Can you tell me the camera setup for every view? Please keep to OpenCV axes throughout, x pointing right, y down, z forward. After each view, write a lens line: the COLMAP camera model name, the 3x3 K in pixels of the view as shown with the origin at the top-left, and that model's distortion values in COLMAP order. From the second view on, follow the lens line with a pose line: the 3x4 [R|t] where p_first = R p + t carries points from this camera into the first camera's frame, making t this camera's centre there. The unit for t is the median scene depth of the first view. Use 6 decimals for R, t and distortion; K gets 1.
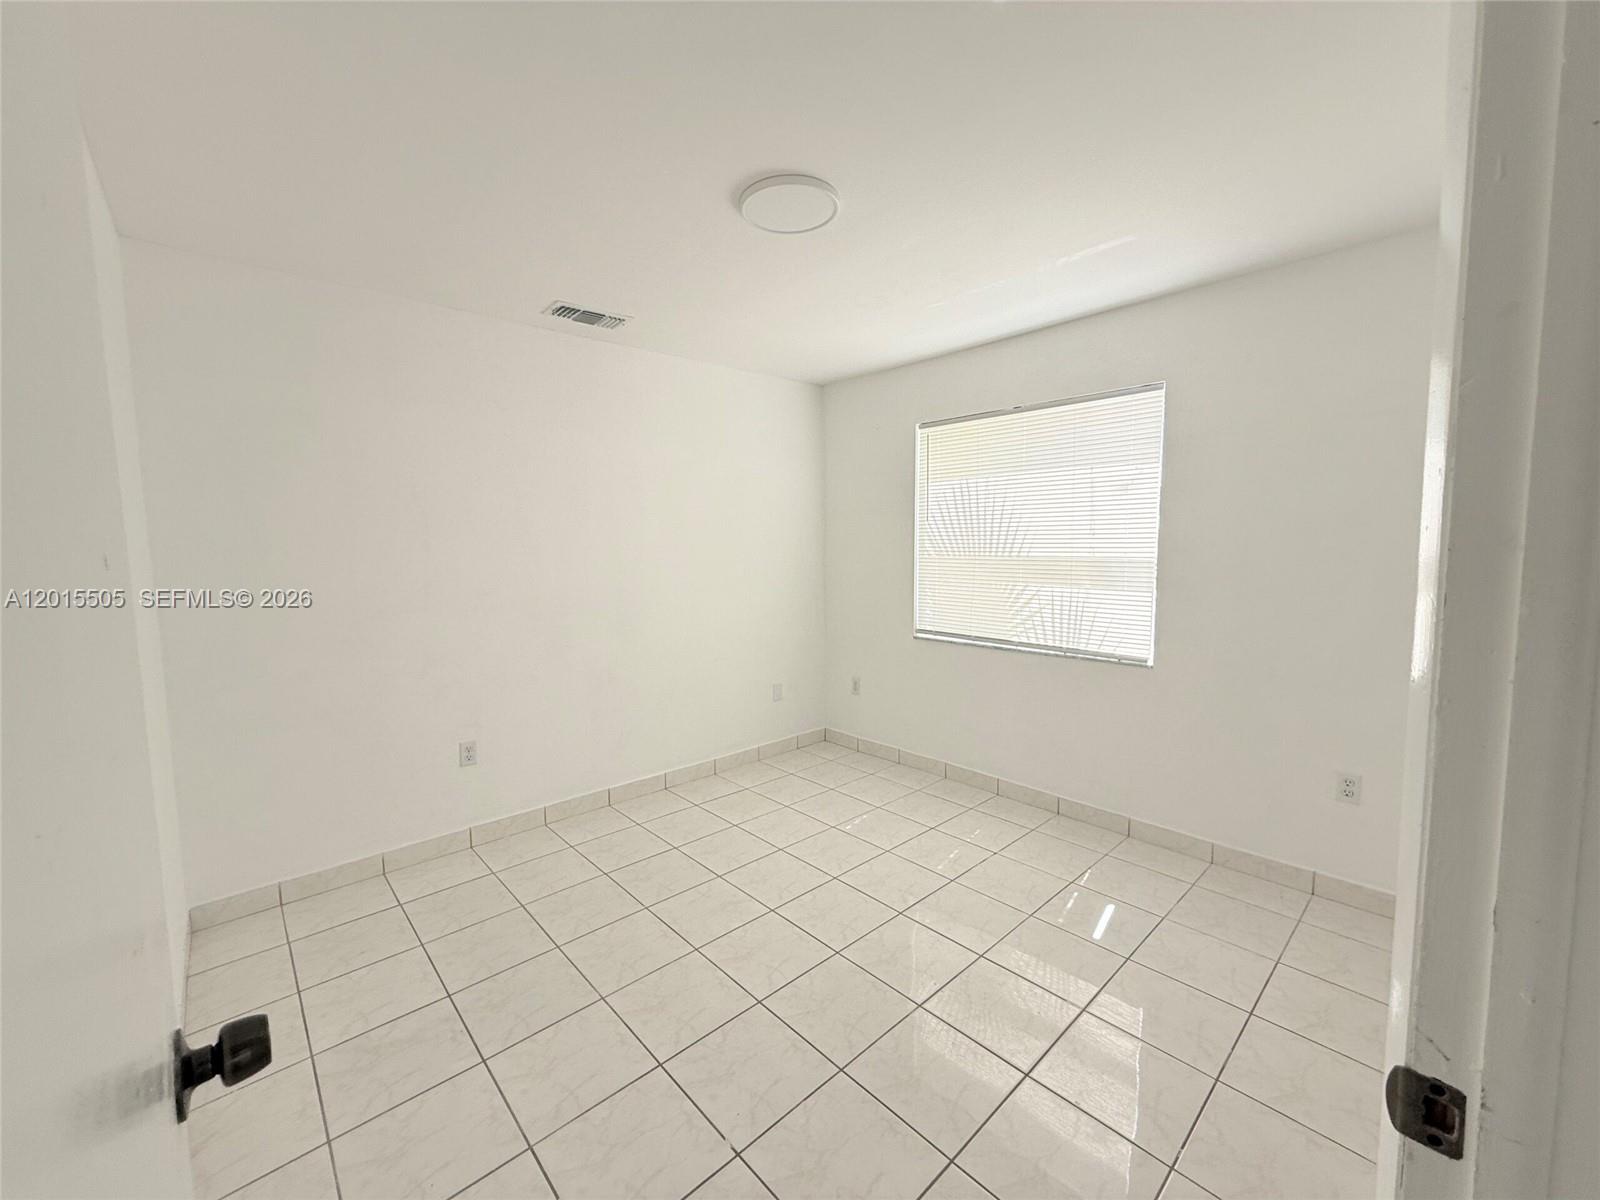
lens RADIAL K [[641.7, 0, 804.2], [0, 641.7, 600.9], [0, 0, 1]] dist [0.001878, 0.002186]
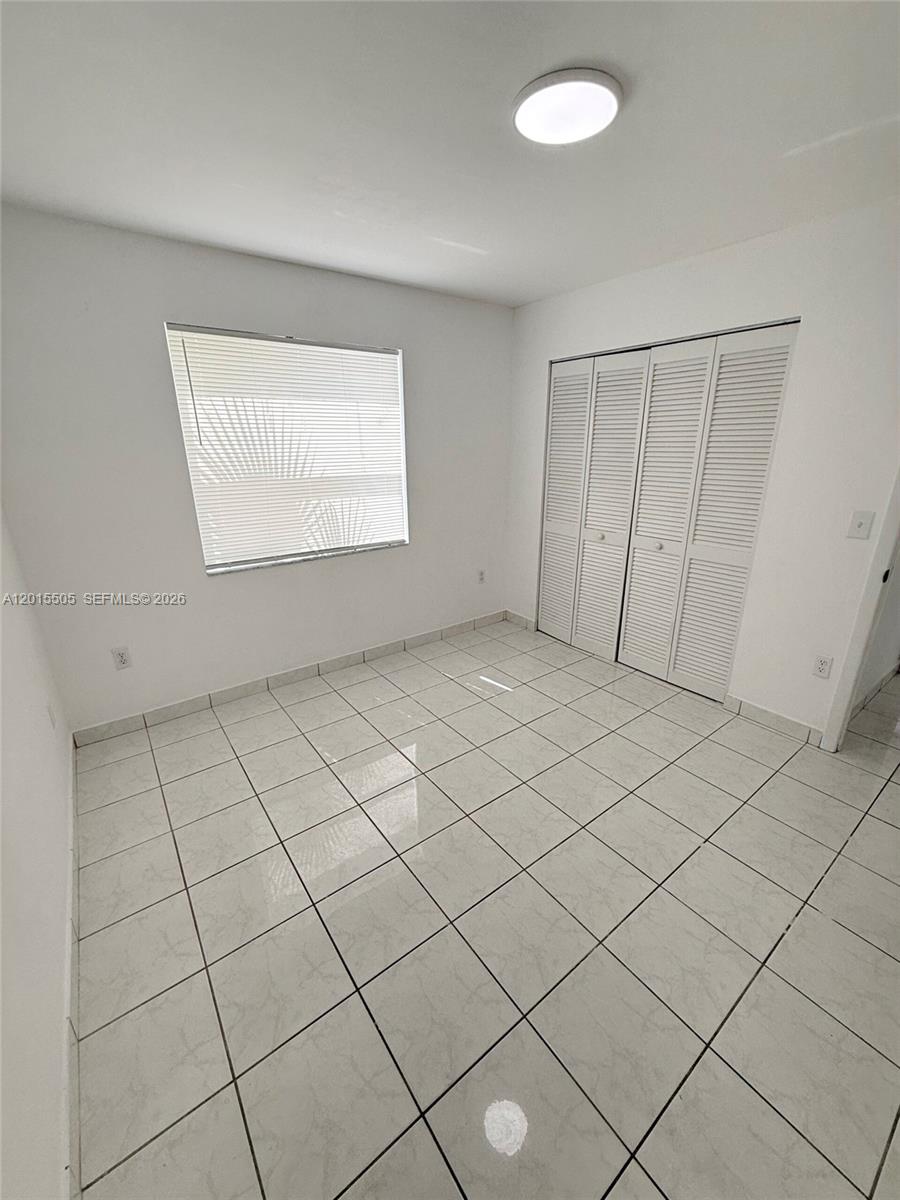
lens RADIAL K [[481.3, 0, 453.2], [0, 481.3, 595.4], [0, 0, 1]] dist [0.001878, 0.002186]
pose [[0.110721, -0.306453, 0.945424, -0.555390], [0.095688, 0.950141, 0.296776, -0.107312], [-0.989234, 0.057606, 0.134524, 0.669927]]
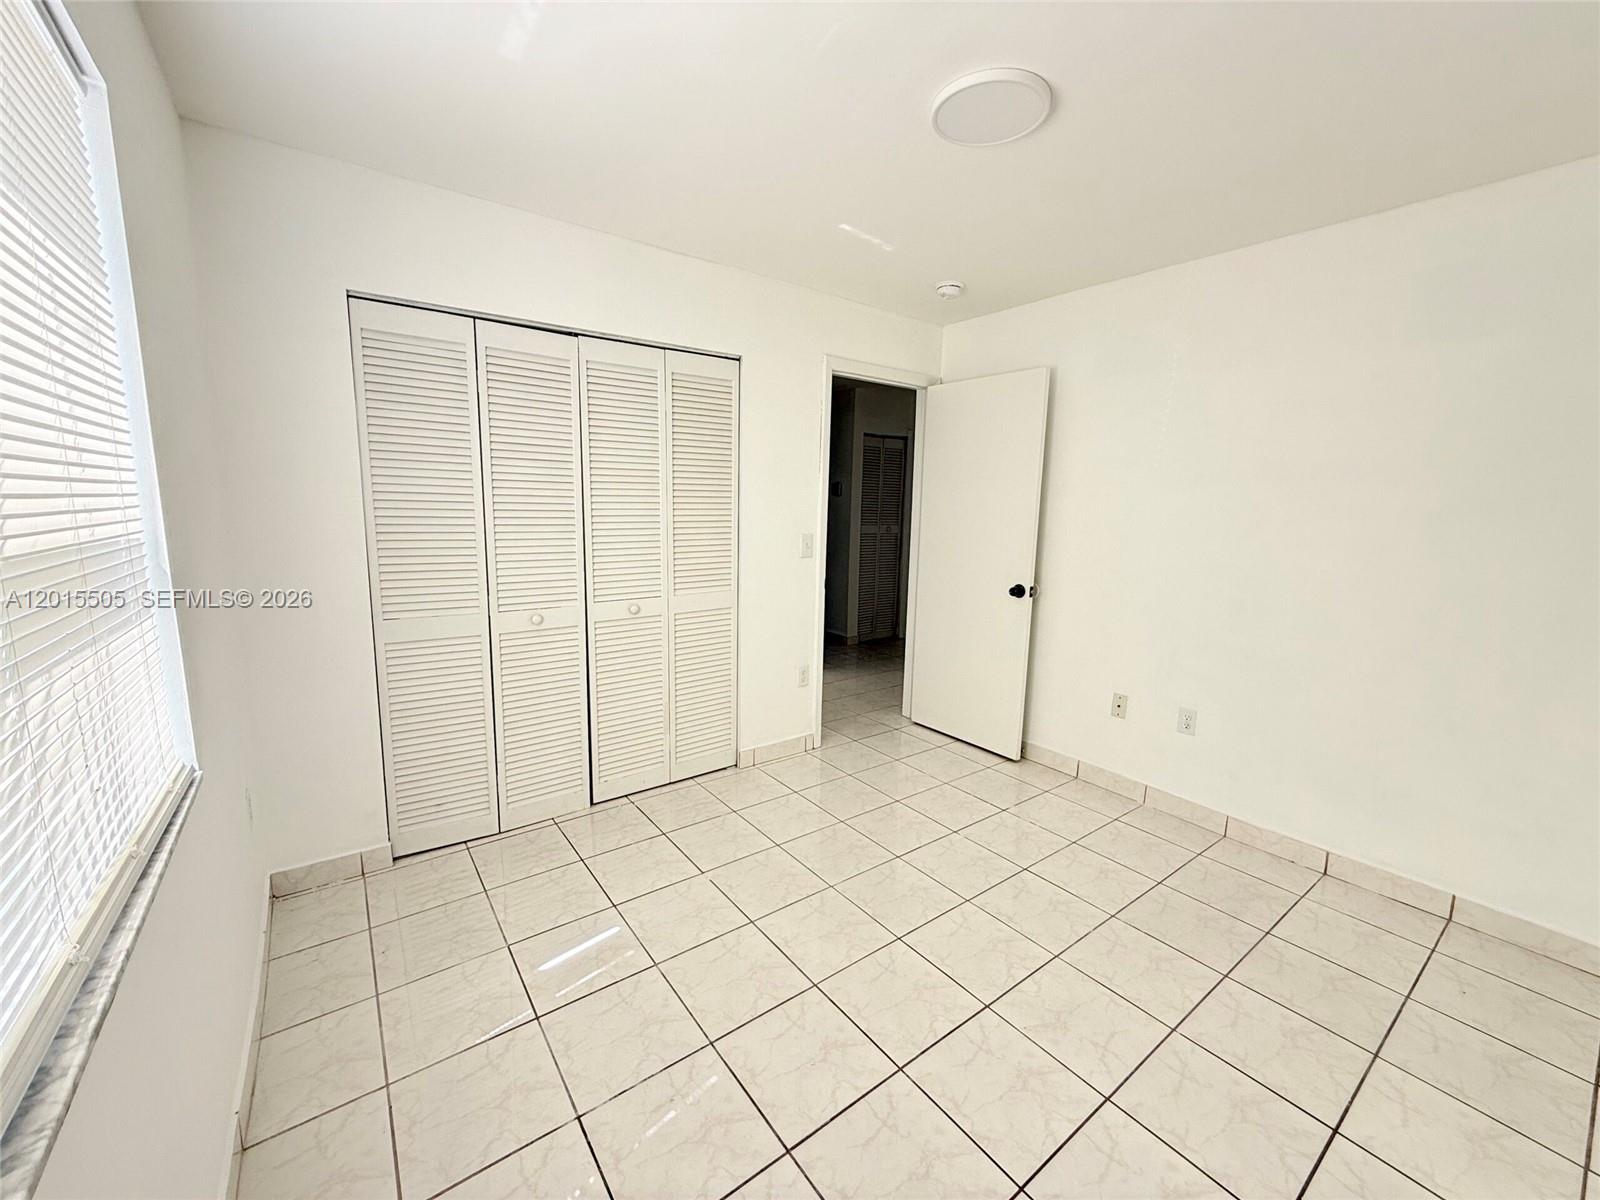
lens RADIAL K [[641.7, 0, 804.3], [0, 641.7, 600.5], [0, 0, 1]] dist [0.001878, 0.002186]
pose [[-0.994331, -0.027764, 0.102643, 0.075668], [-0.002363, 0.970839, 0.239719, -0.111310], [-0.106305, 0.238117, -0.965401, 1.238379]]
